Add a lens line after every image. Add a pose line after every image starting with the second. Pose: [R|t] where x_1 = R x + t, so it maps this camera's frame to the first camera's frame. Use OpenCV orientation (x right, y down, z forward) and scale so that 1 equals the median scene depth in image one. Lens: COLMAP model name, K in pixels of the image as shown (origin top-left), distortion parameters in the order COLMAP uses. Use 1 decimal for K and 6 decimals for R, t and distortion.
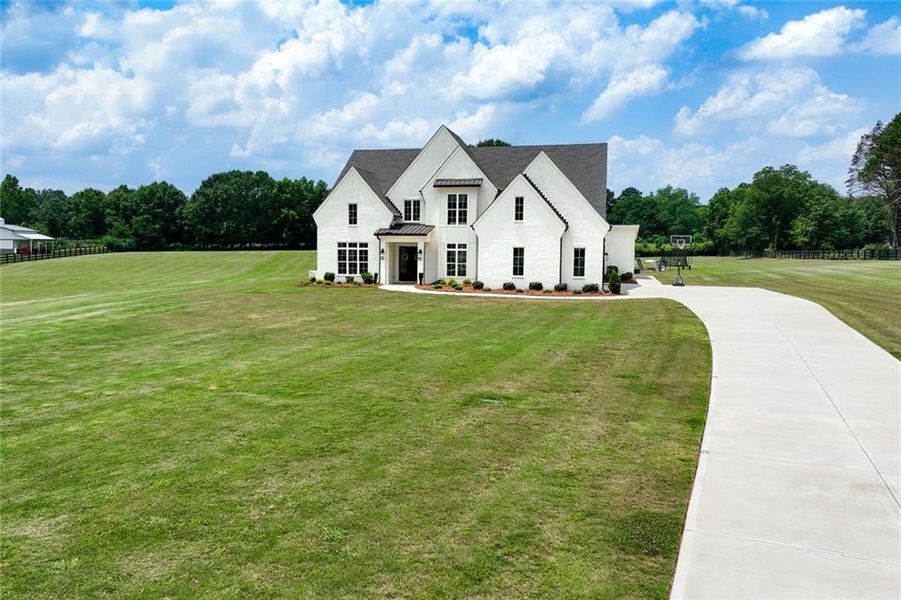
lens RADIAL K [[766.3, 0, 360.8], [0, 766.3, 278.7], [0, 0, 1]] dist [0.006839, 0.004477]
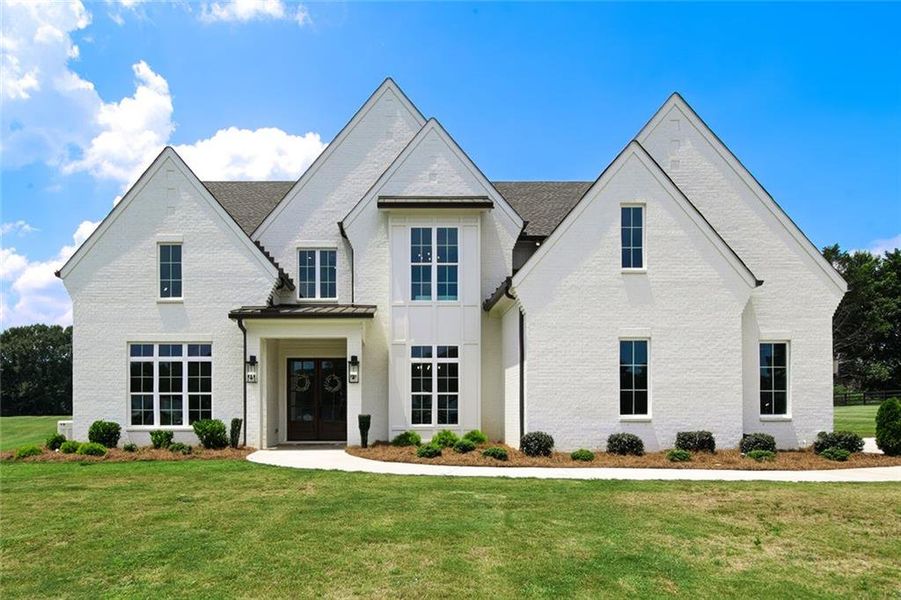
lens RADIAL K [[644.2, 0, 396.9], [0, 644.2, 407.7], [0, 0, 1]] dist [-0.002567, -0.000502]
pose [[0.952903, -0.008544, 0.303155, -0.000380], [0.025574, 0.998307, -0.052249, 0.005262], [-0.302195, 0.057541, 0.951508, 0.659406]]
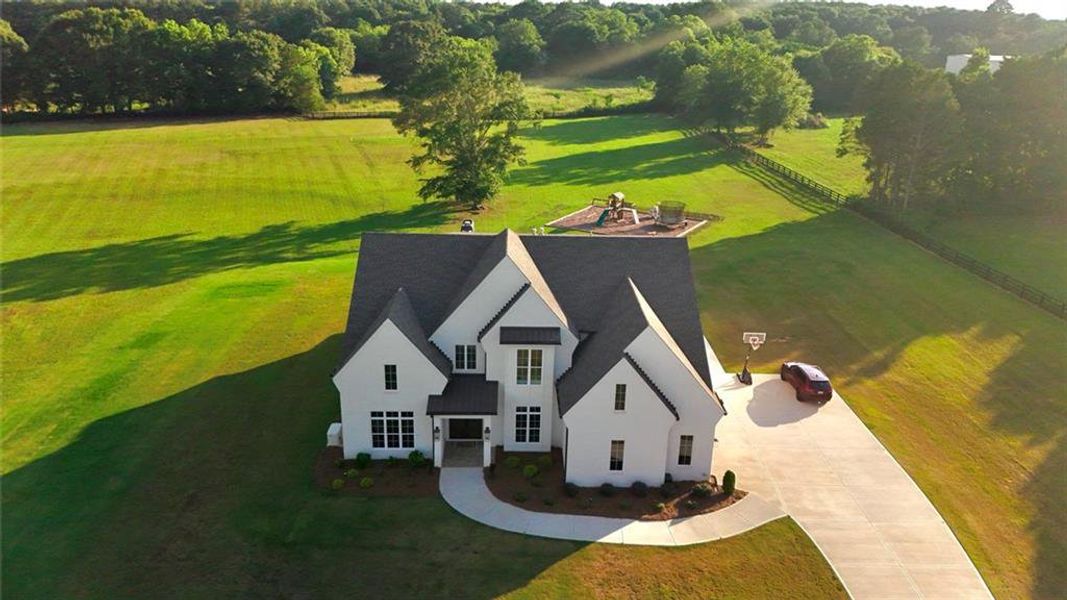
lens RADIAL K [[776.8, 0, 533.5], [0, 776.8, 300.0], [0, 0, 1]] dist [0.116022, -0.143708]
pose [[0.944707, -0.099350, 0.312505, -0.108906], [-0.000952, 0.952165, 0.305584, -0.388577], [-0.327916, -0.288984, 0.899422, 0.294951]]
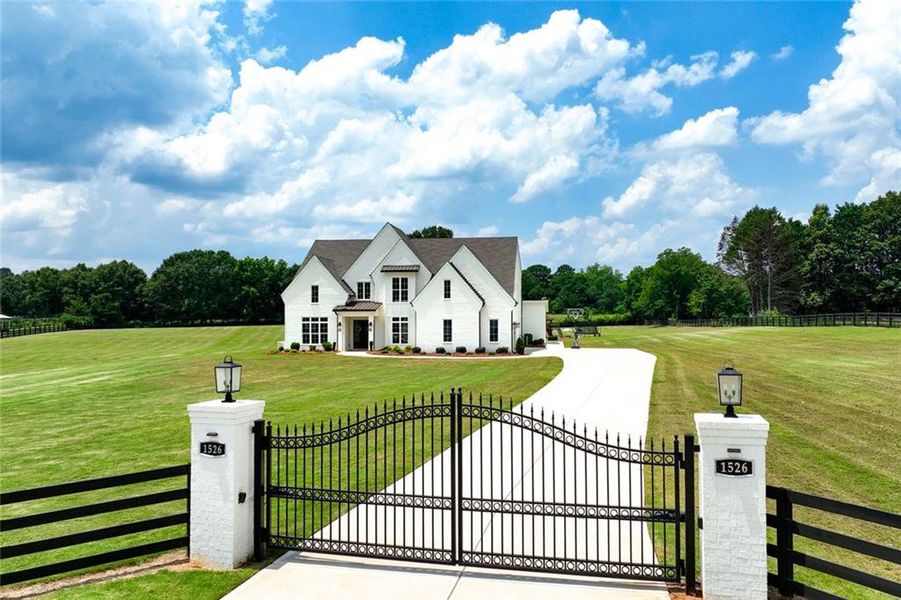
lens RADIAL K [[753.4, 0, 448.6], [0, 753.4, 284.1], [0, 0, 1]] dist [0.005654, 0.000841]
pose [[0.985253, -0.005146, 0.171025, -0.005681], [0.020531, 0.995882, -0.088309, 0.009889], [-0.169867, 0.090518, 0.981301, -0.210794]]
